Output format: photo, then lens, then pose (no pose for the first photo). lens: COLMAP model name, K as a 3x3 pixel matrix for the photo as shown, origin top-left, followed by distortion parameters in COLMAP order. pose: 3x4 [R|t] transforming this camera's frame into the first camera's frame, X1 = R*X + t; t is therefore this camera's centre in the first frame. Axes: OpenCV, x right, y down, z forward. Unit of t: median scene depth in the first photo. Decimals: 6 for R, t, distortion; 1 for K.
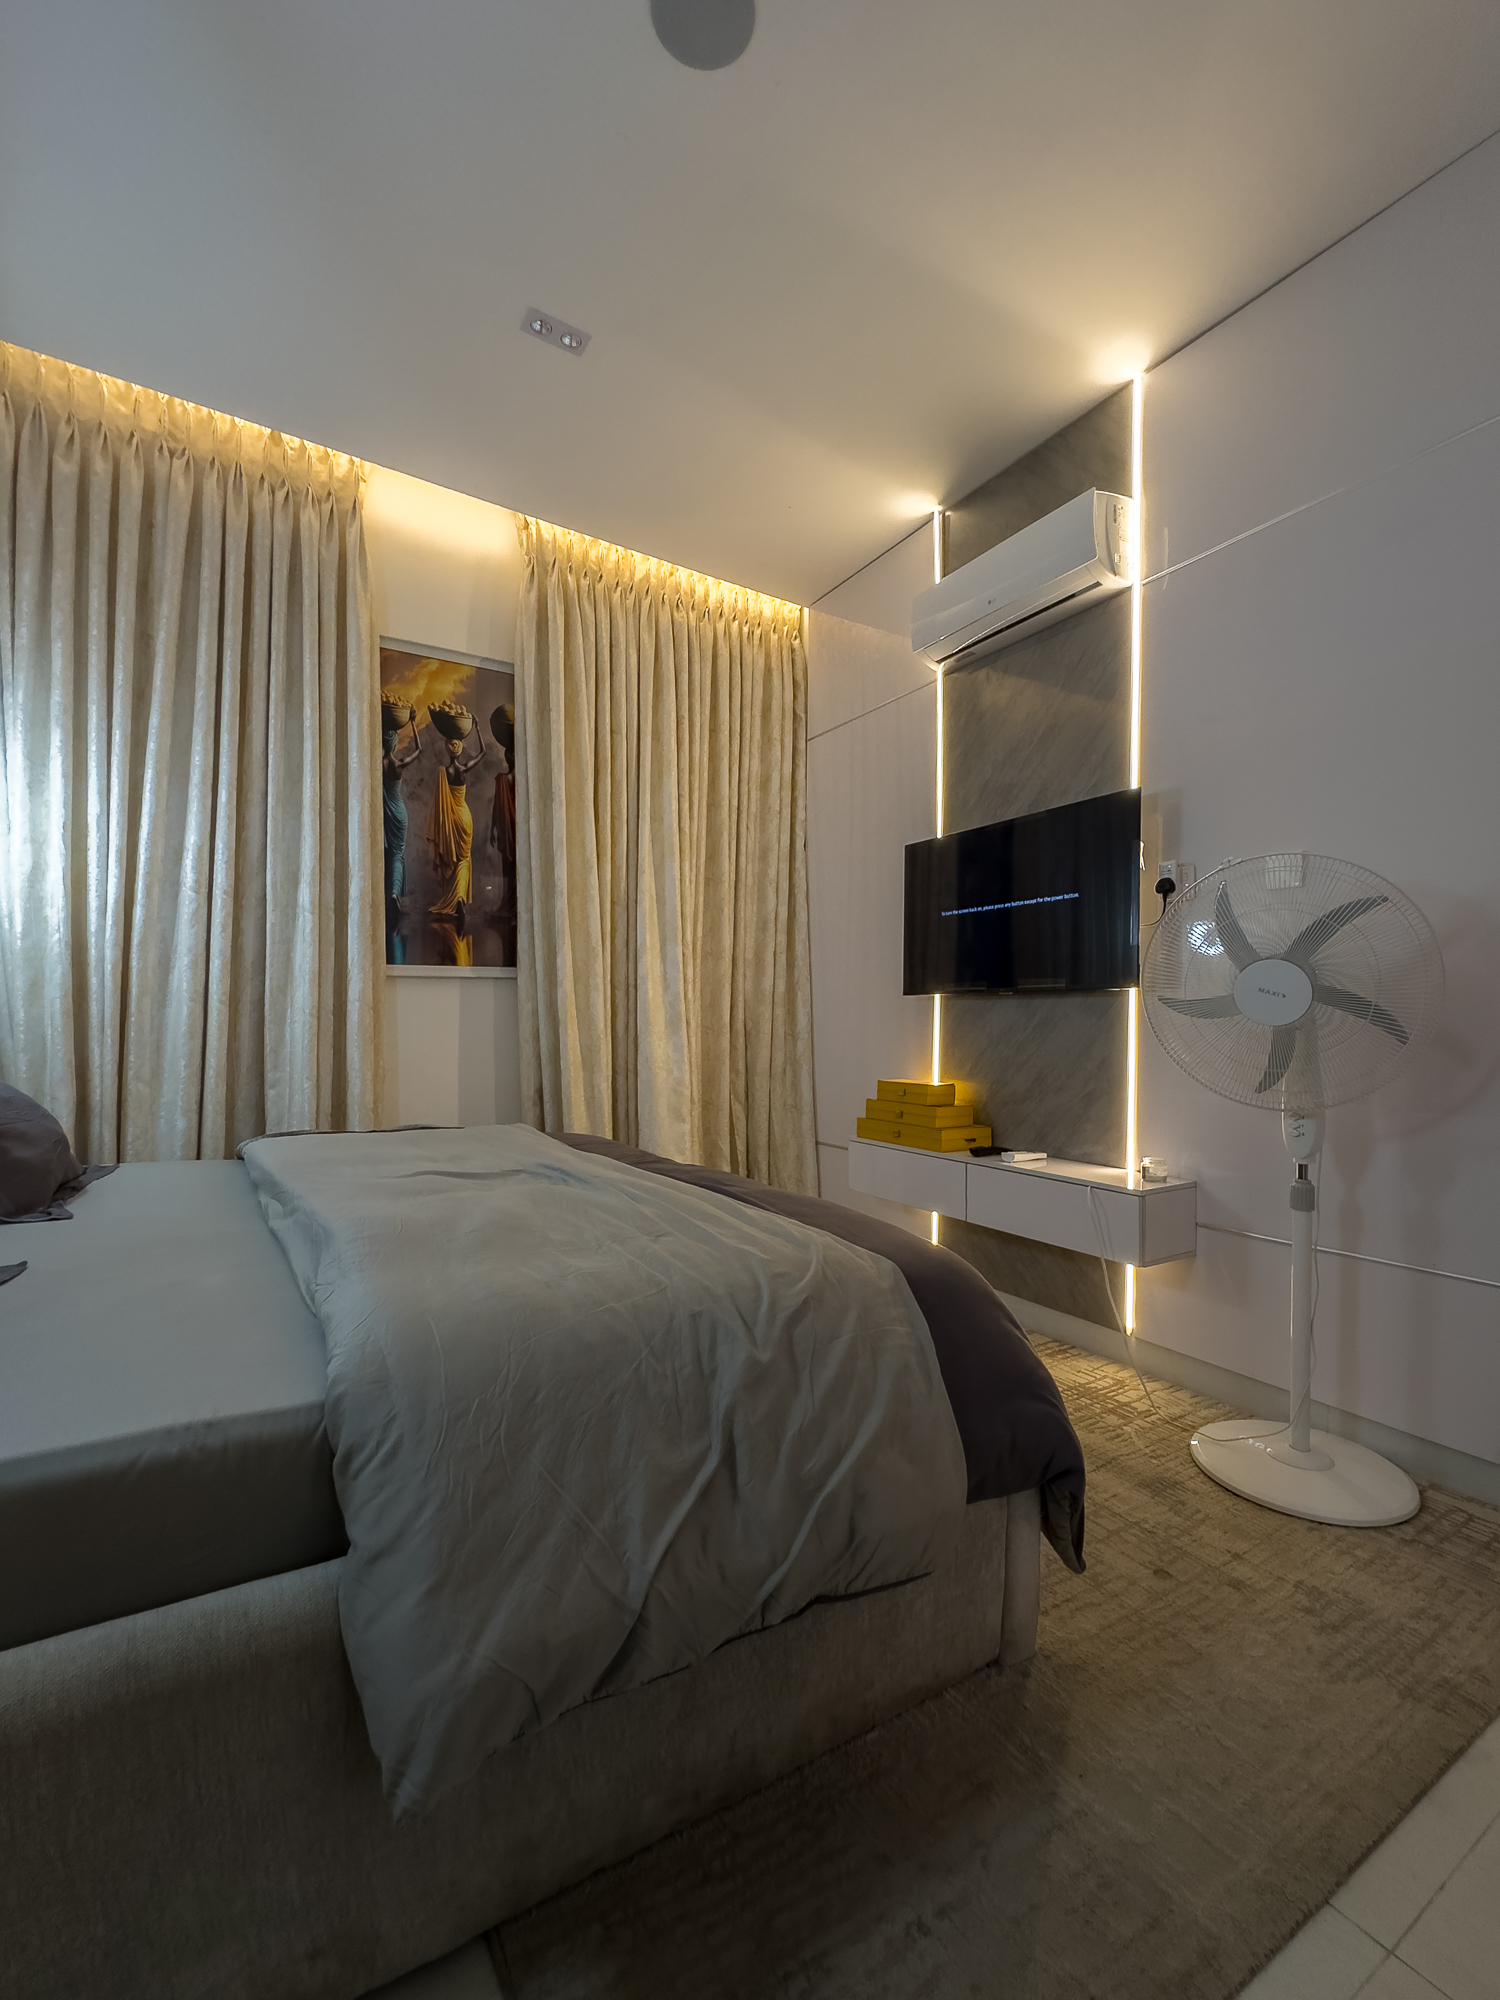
lens RADIAL K [[867.8, 0, 754.9], [0, 867.8, 1011.4], [0, 0, 1]] dist [-0.003032, -0.000439]
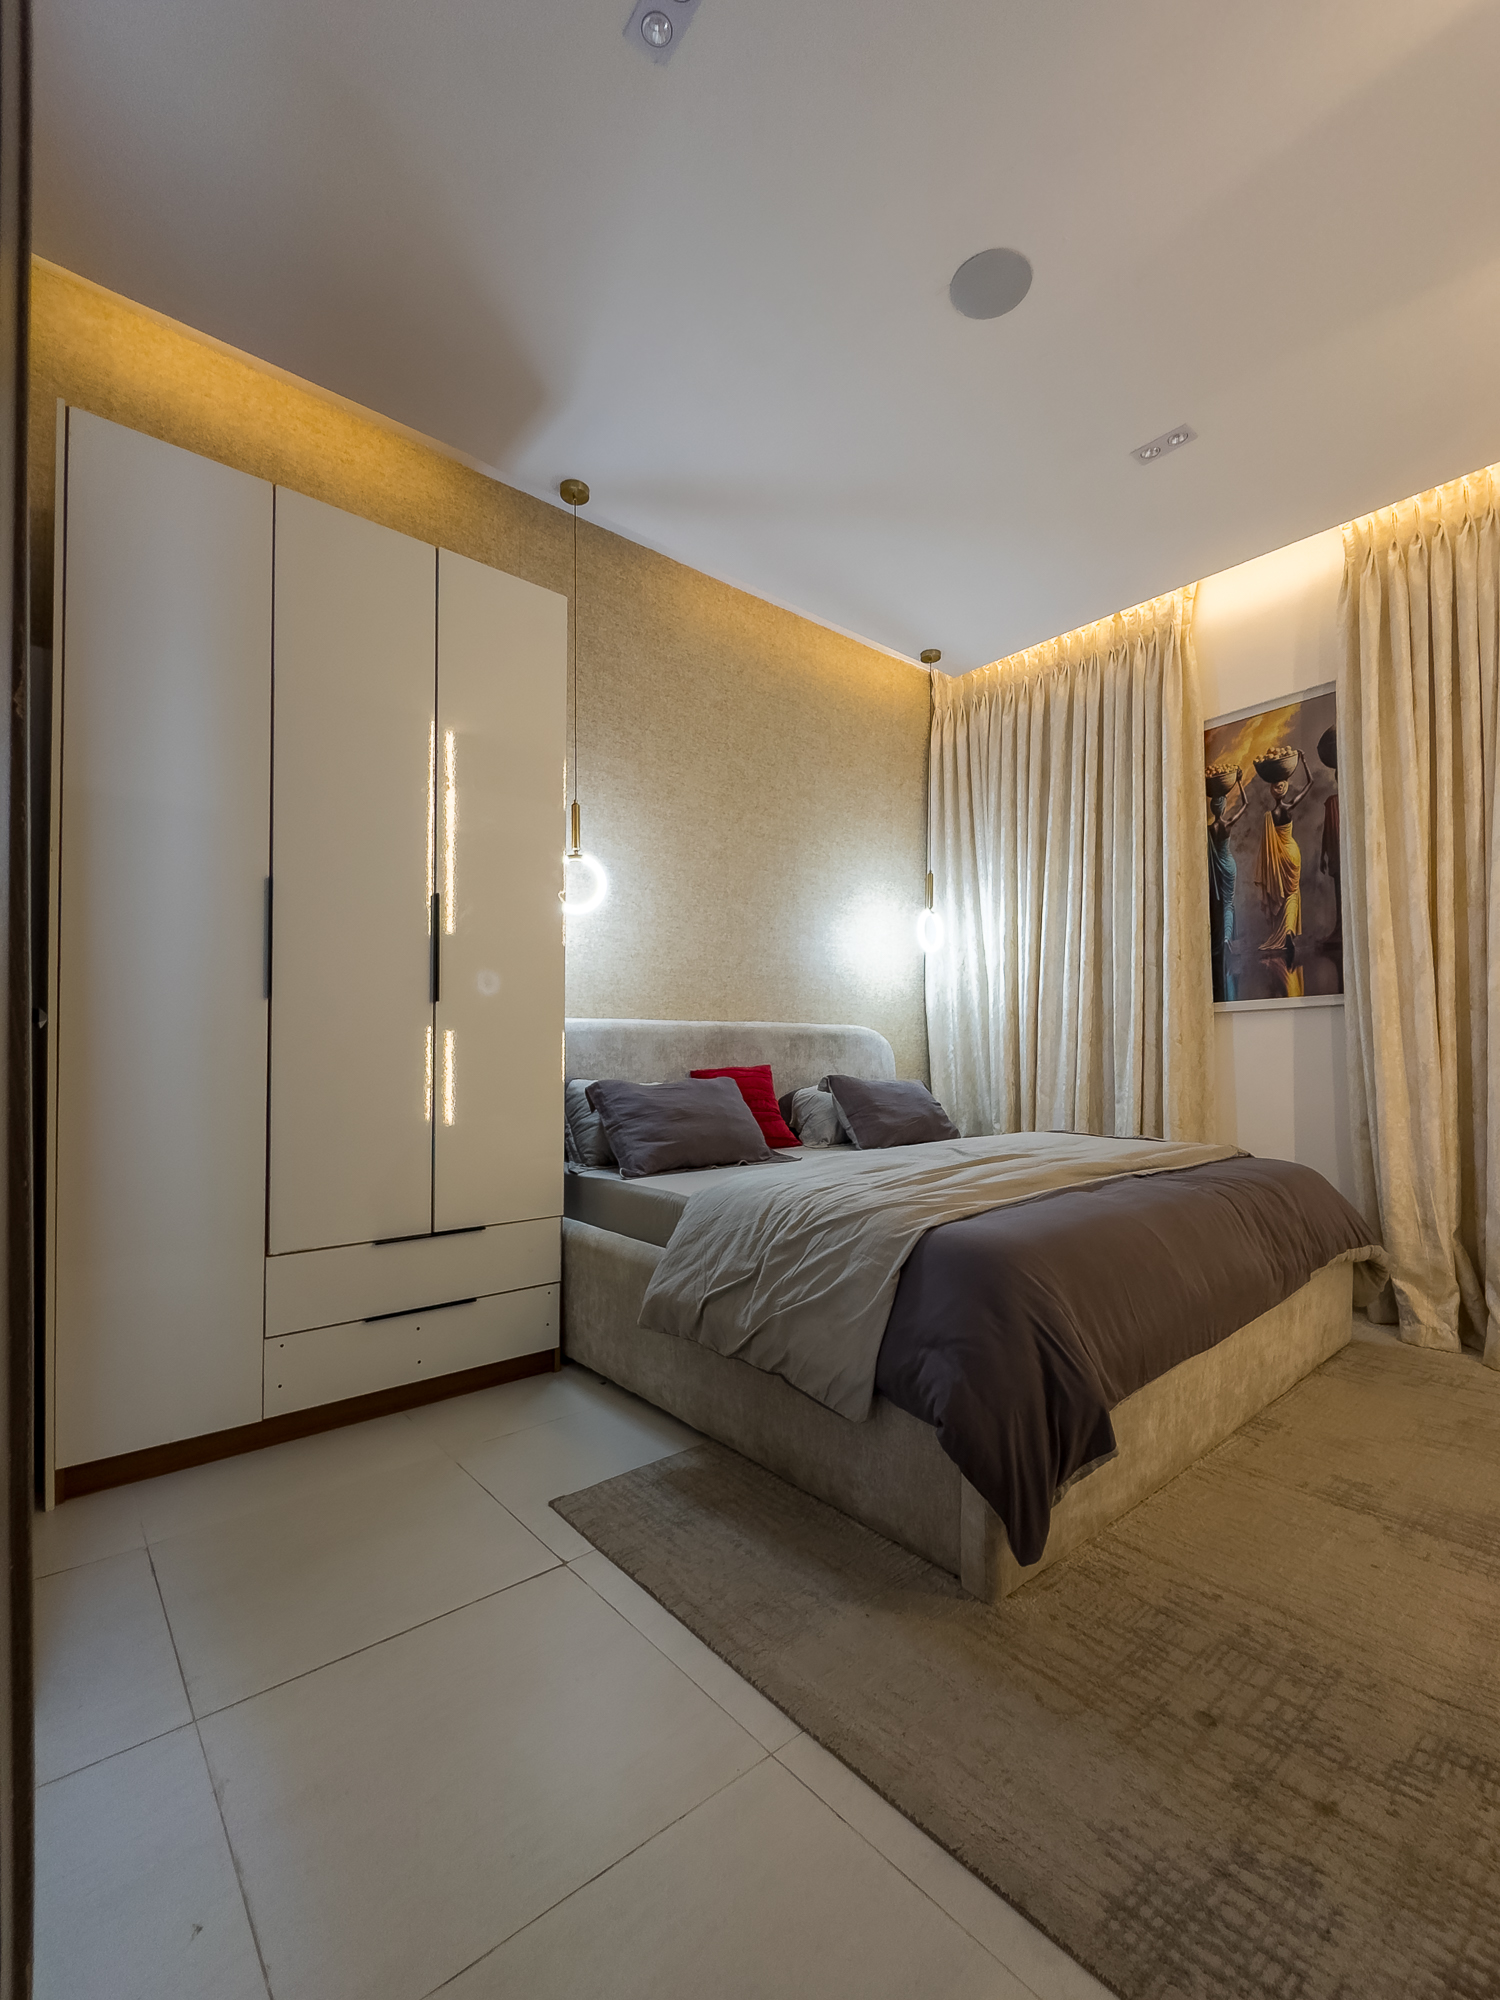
lens RADIAL K [[867.8, 0, 754.9], [0, 867.8, 1011.4], [0, 0, 1]] dist [-0.003032, -0.000439]
pose [[0.141630, -0.065458, -0.987753, 0.585474], [0.016276, 0.997830, -0.063792, 0.019512], [0.989786, -0.007042, 0.142388, 0.225355]]
